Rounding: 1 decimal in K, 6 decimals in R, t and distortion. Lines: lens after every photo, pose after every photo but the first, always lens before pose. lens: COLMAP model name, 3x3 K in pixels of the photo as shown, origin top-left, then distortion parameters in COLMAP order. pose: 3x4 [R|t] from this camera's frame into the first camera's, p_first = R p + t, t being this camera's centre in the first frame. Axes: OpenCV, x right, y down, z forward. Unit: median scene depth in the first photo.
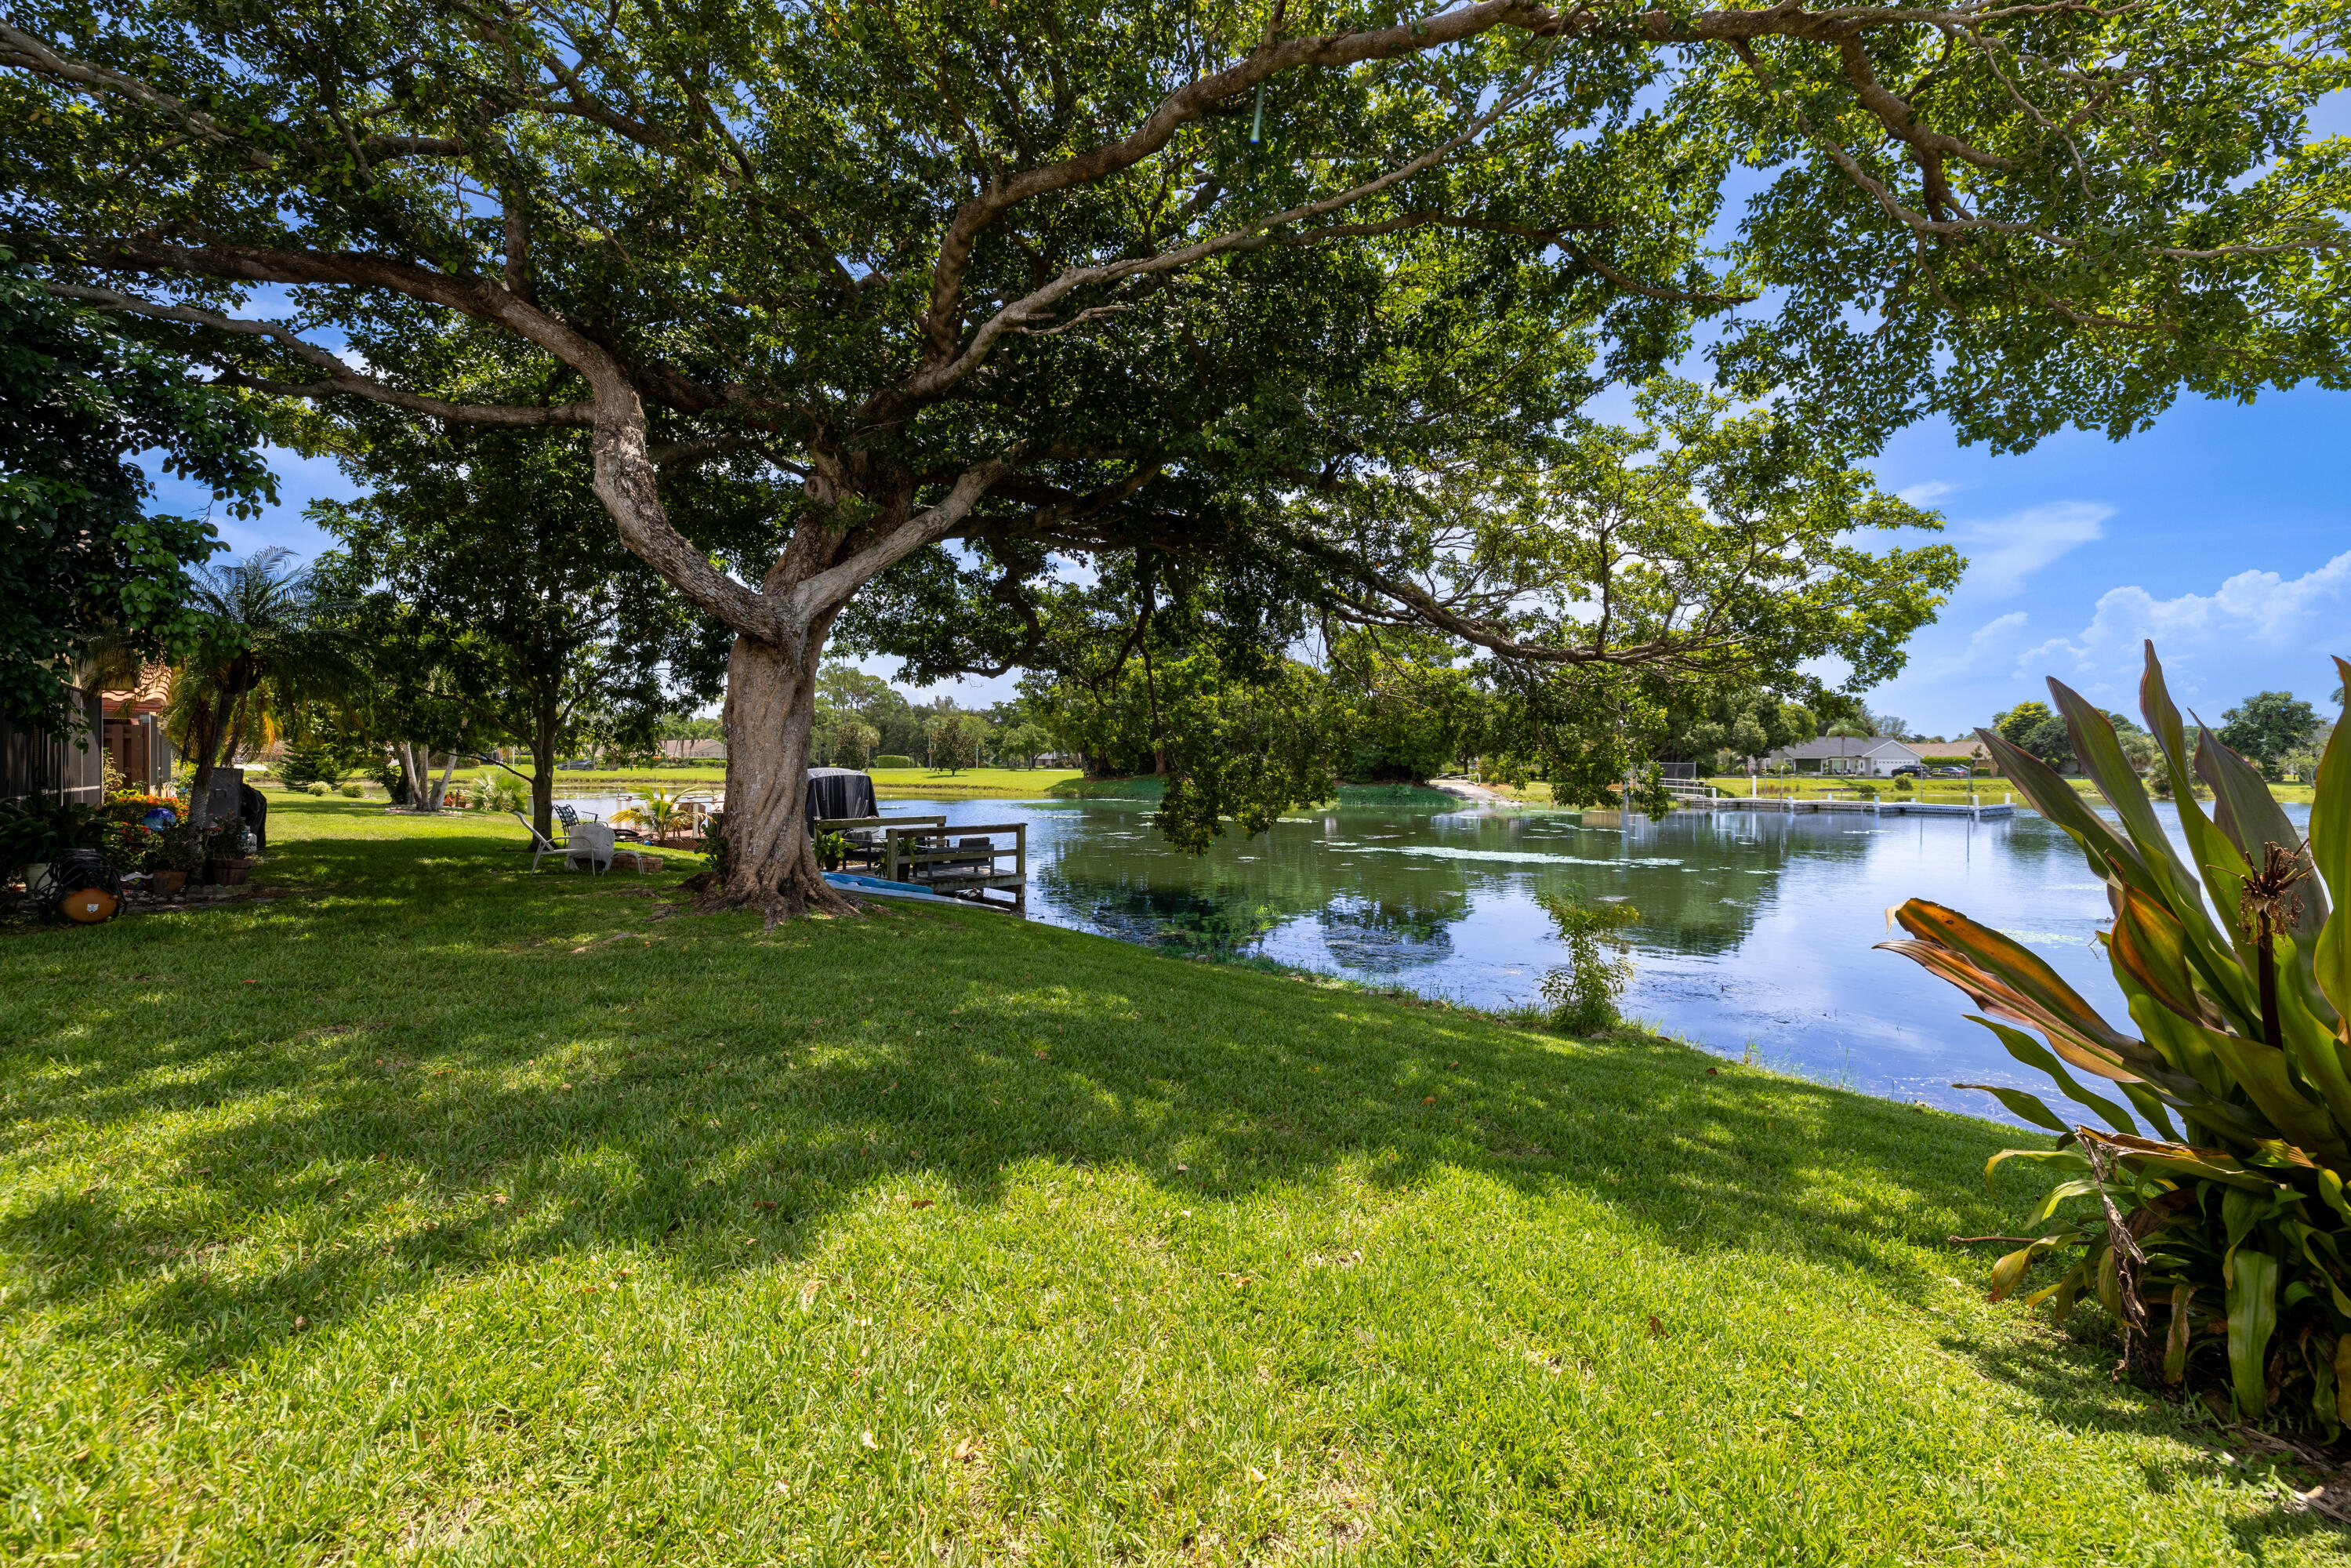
lens RADIAL K [[998.0, 0, 1166.6], [0, 998.0, 763.8], [0, 0, 1]] dist [0.004860, -0.000383]
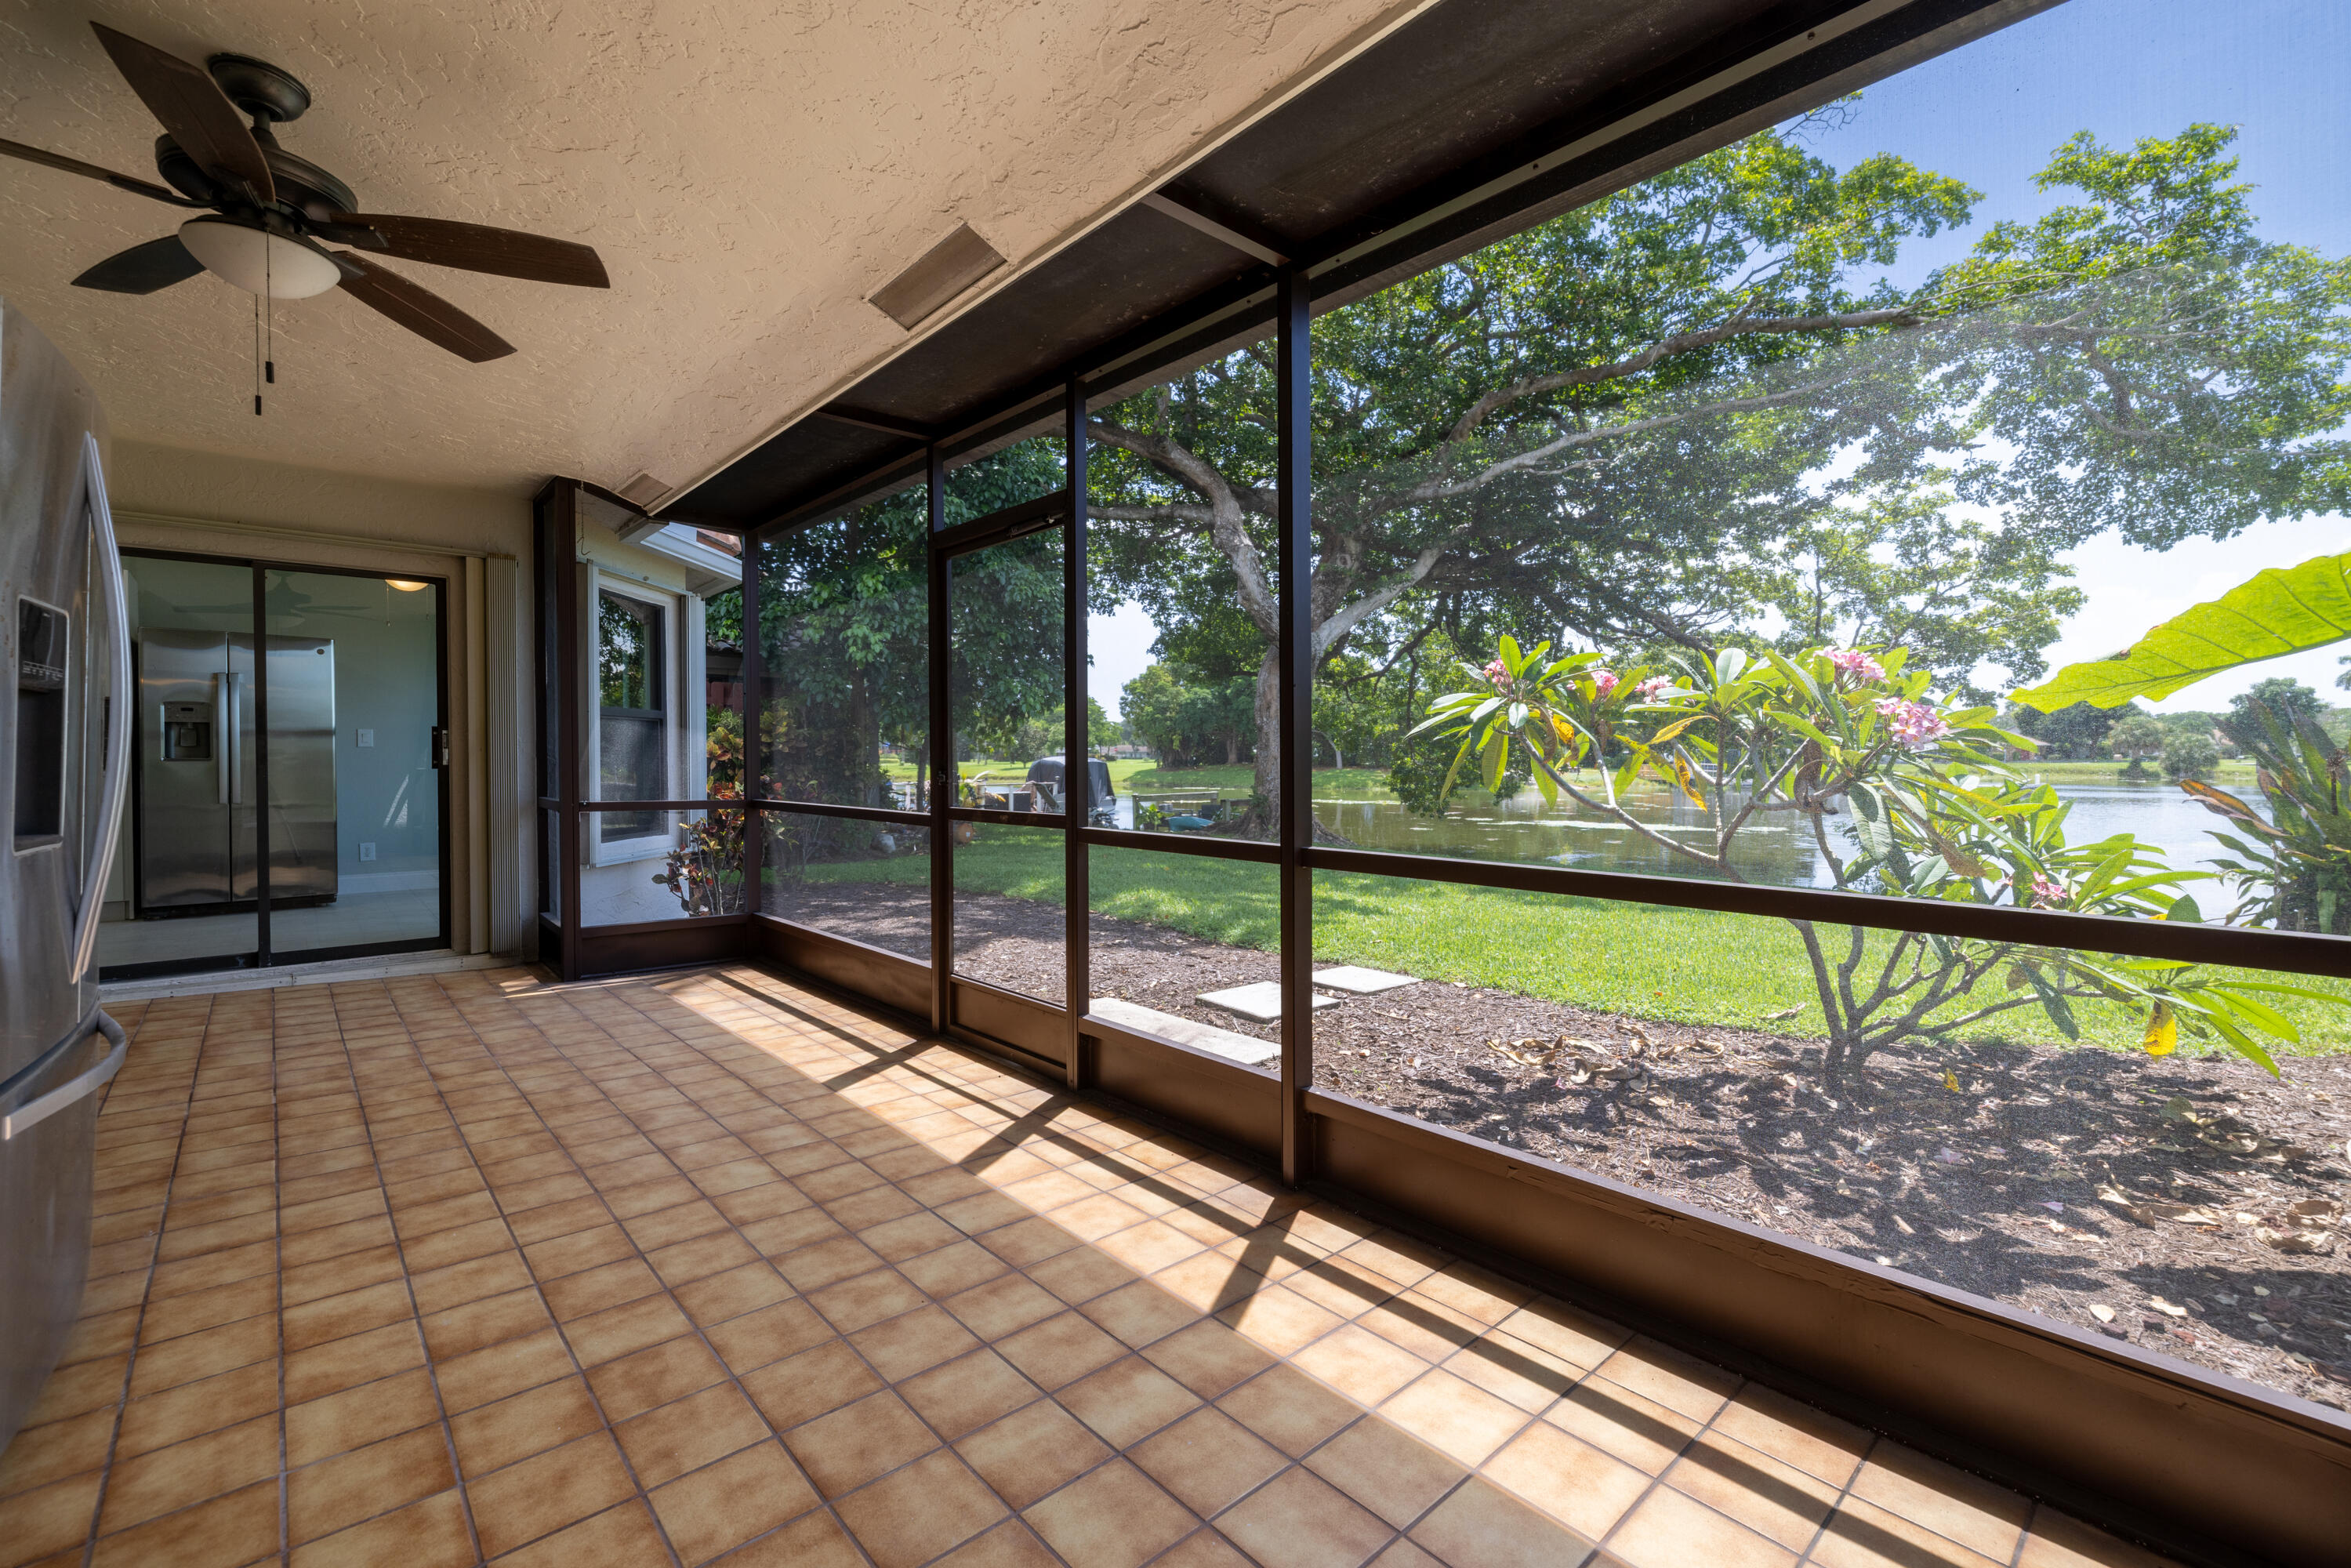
lens RADIAL K [[998.0, 0, 1168.8], [0, 998.0, 767.9], [0, 0, 1]] dist [0.004860, -0.000383]
pose [[0.999964, -0.008457, 0.001109, -0.762665], [0.008444, 0.999904, 0.010995, 0.022015], [-0.001202, -0.010985, 0.999939, -0.637220]]
